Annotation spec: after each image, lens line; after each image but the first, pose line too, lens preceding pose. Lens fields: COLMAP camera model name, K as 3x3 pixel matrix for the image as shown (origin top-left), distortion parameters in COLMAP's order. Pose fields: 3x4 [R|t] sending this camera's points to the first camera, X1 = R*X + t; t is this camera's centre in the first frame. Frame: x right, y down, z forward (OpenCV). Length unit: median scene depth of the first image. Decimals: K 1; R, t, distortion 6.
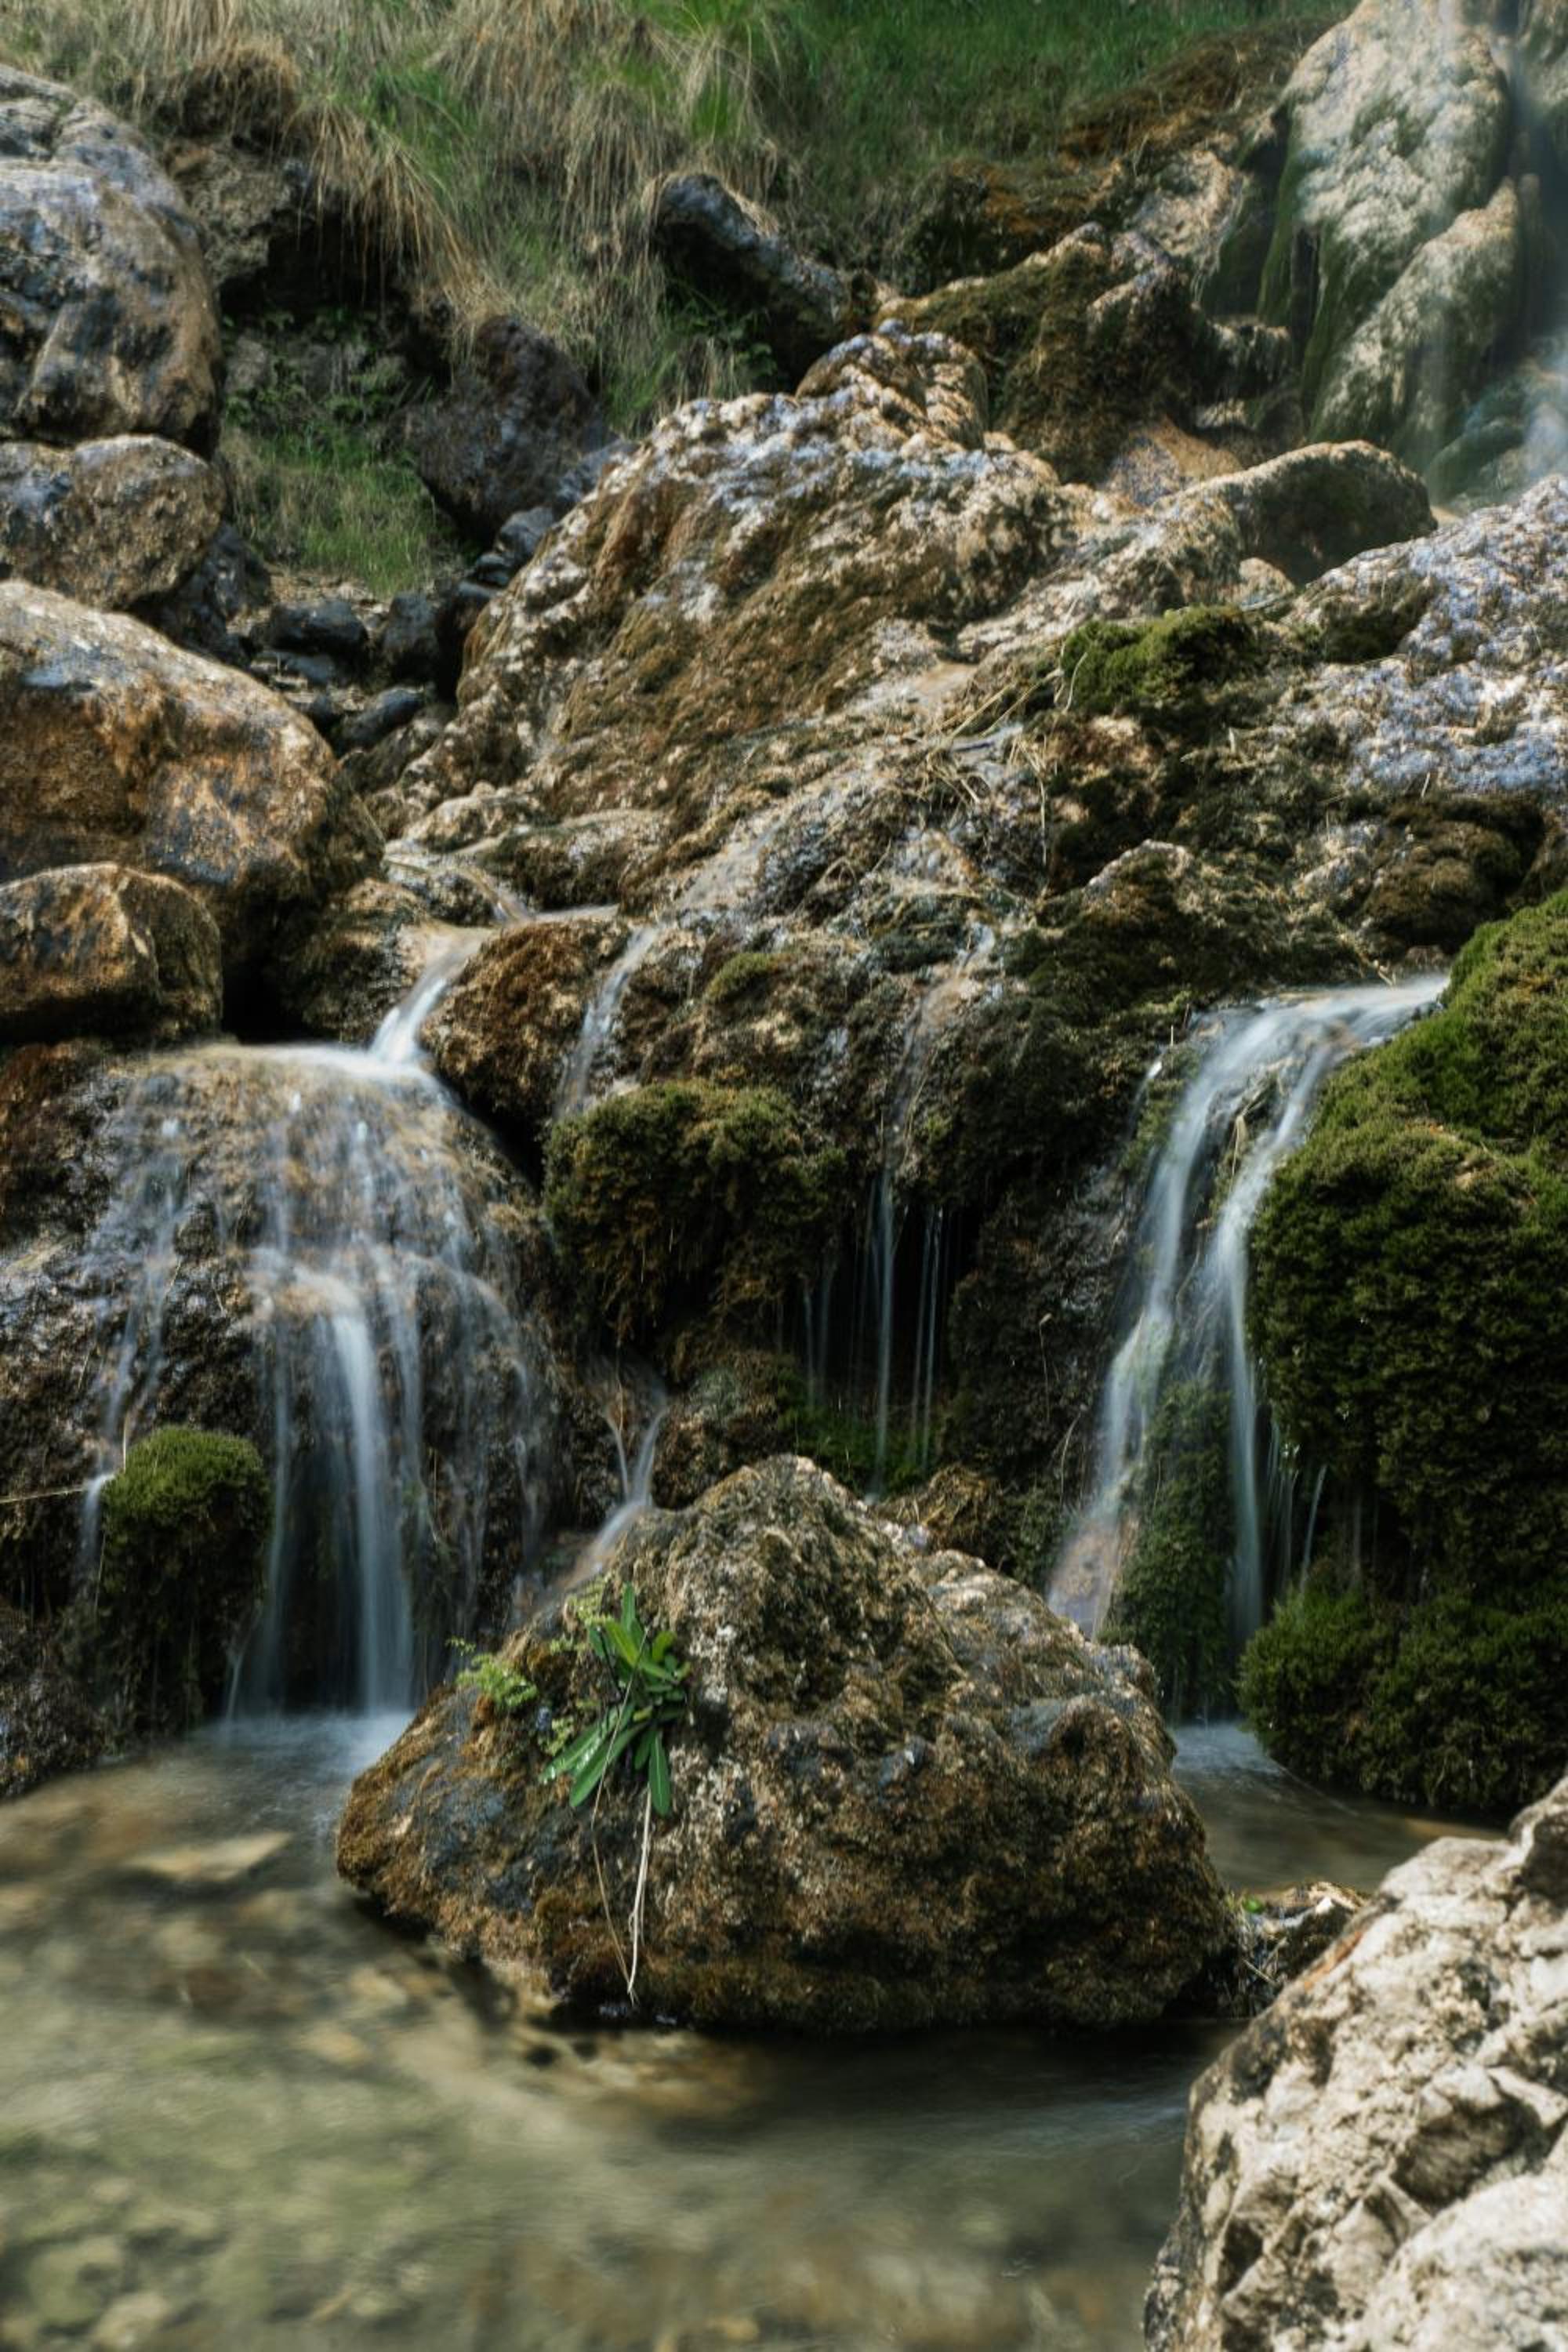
lens RADIAL K [[2827.7, 0, 784.0], [0, 2827.7, 1176.0], [0, 0, 1]] dist [0.010517, 0.019774]
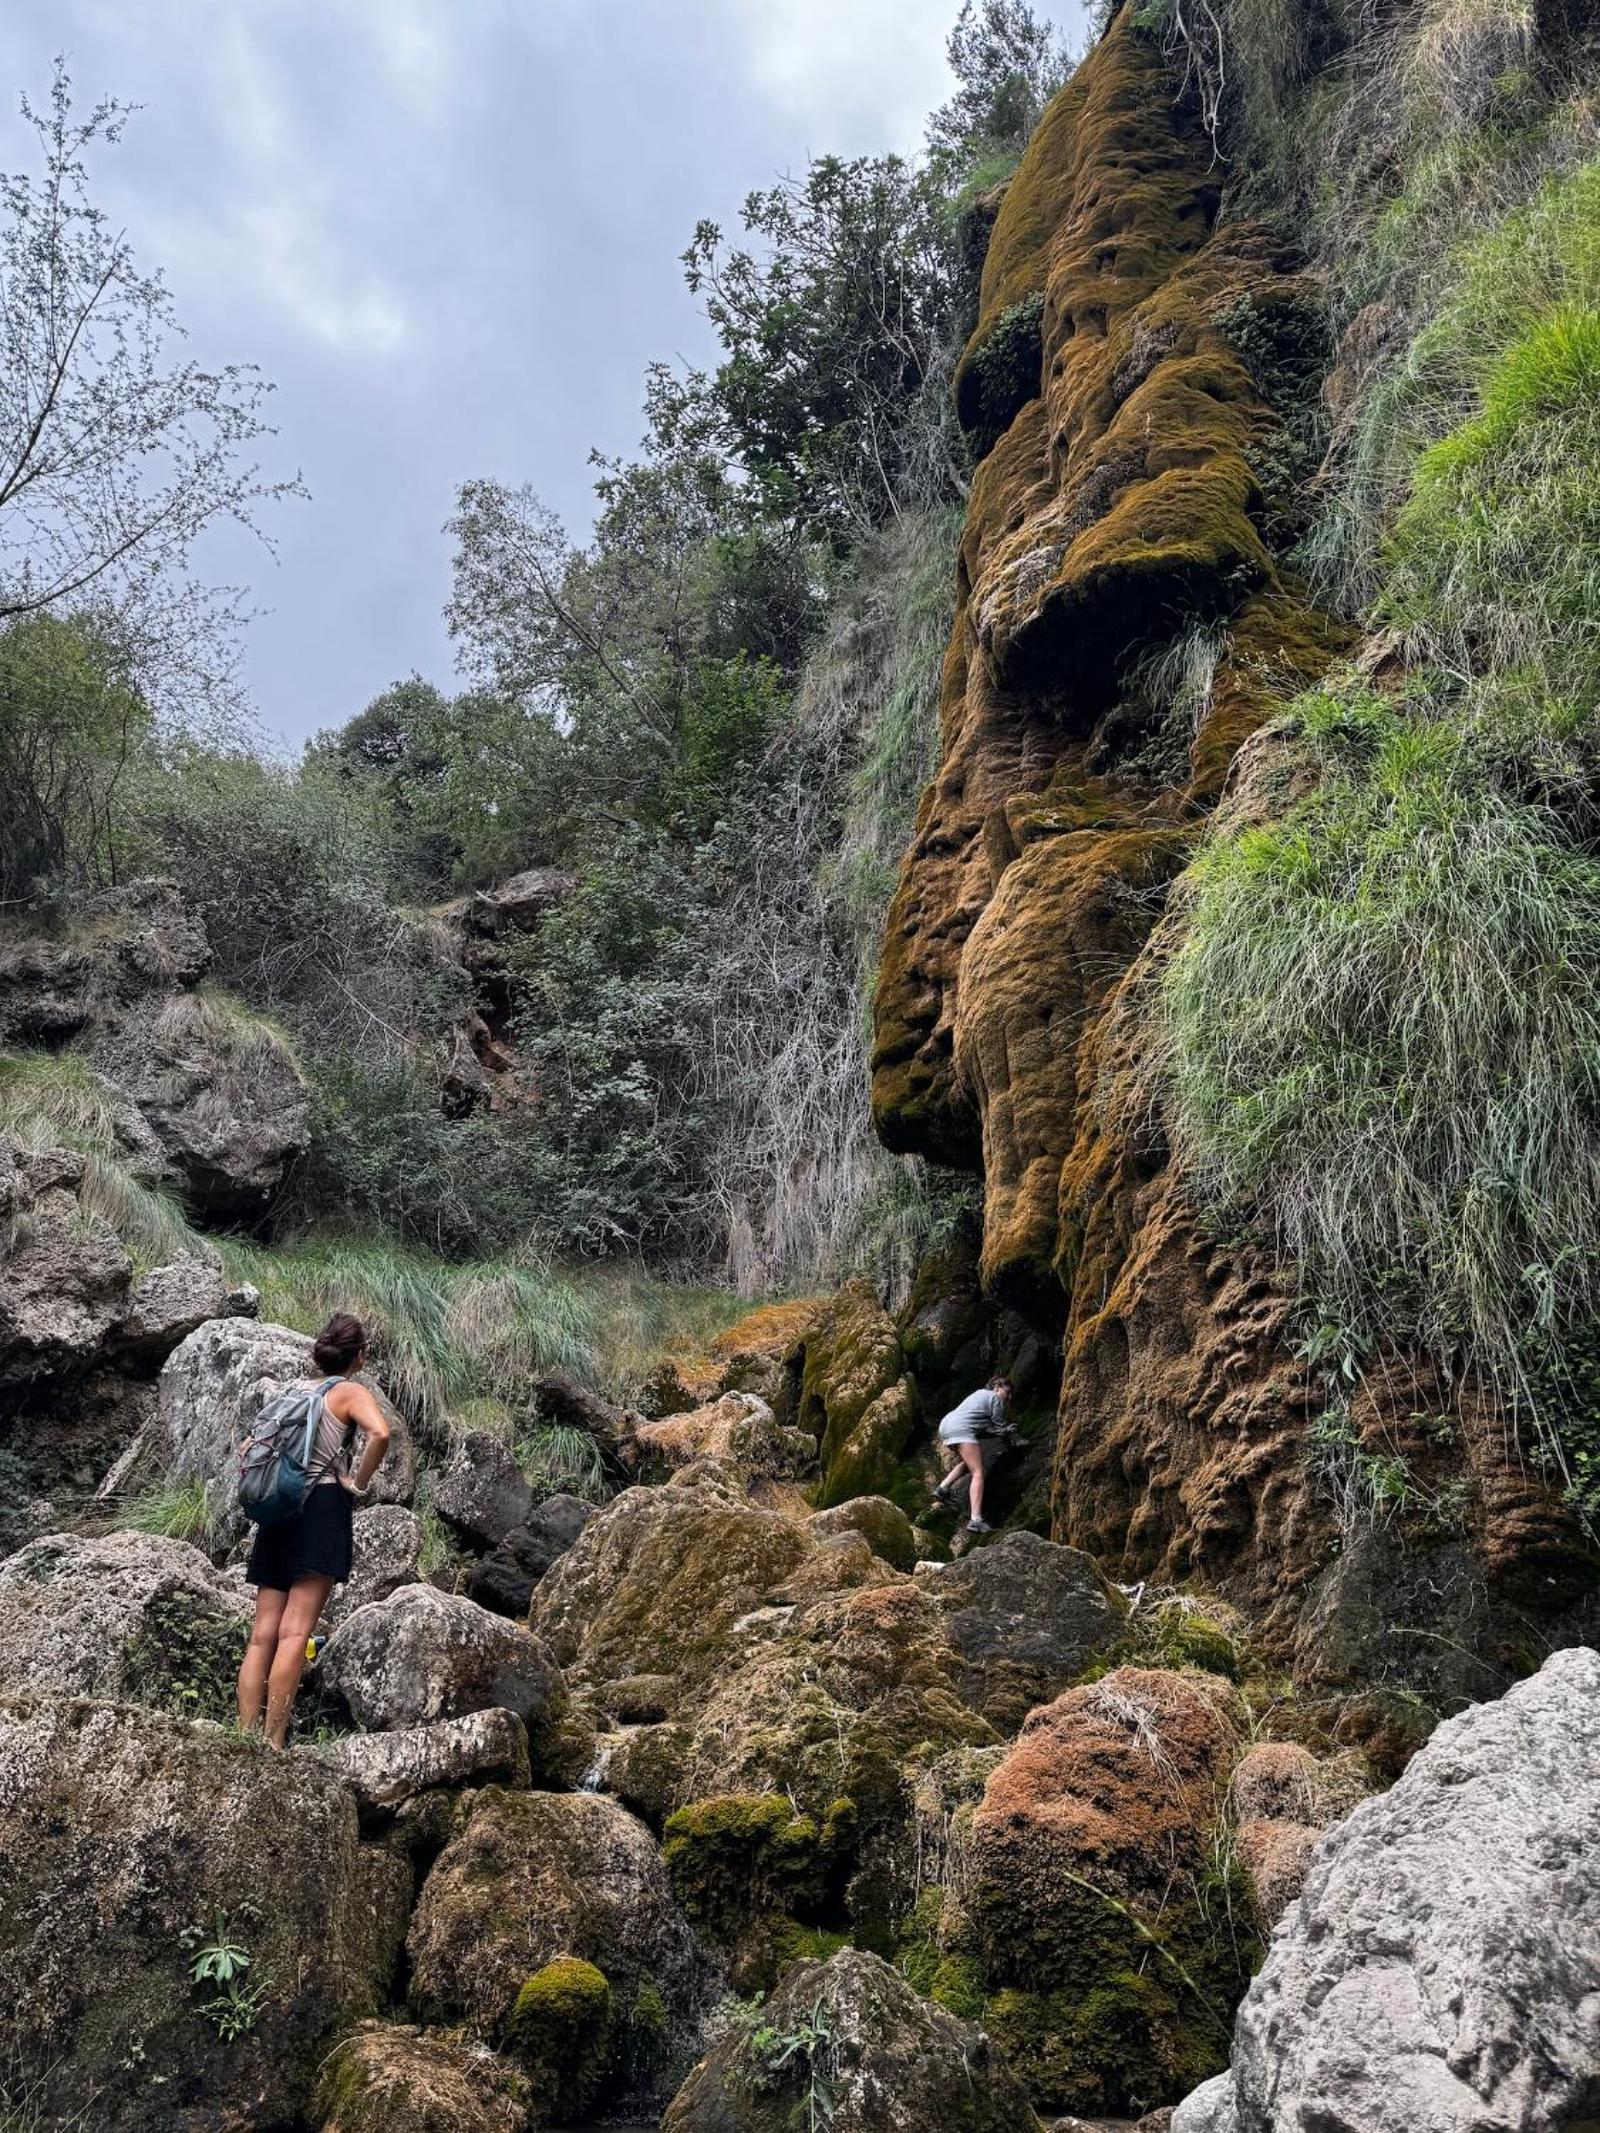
lens RADIAL K [[1722.7, 0, 800.0], [0, 1722.7, 1066.5], [0, 0, 1]] dist [0.032728, -0.032480]
pose [[0.954947, 0.062755, 0.290066, -0.363225], [0.068733, 0.904048, -0.421869, 0.025813], [-0.288707, 0.422800, 0.859004, -0.450775]]
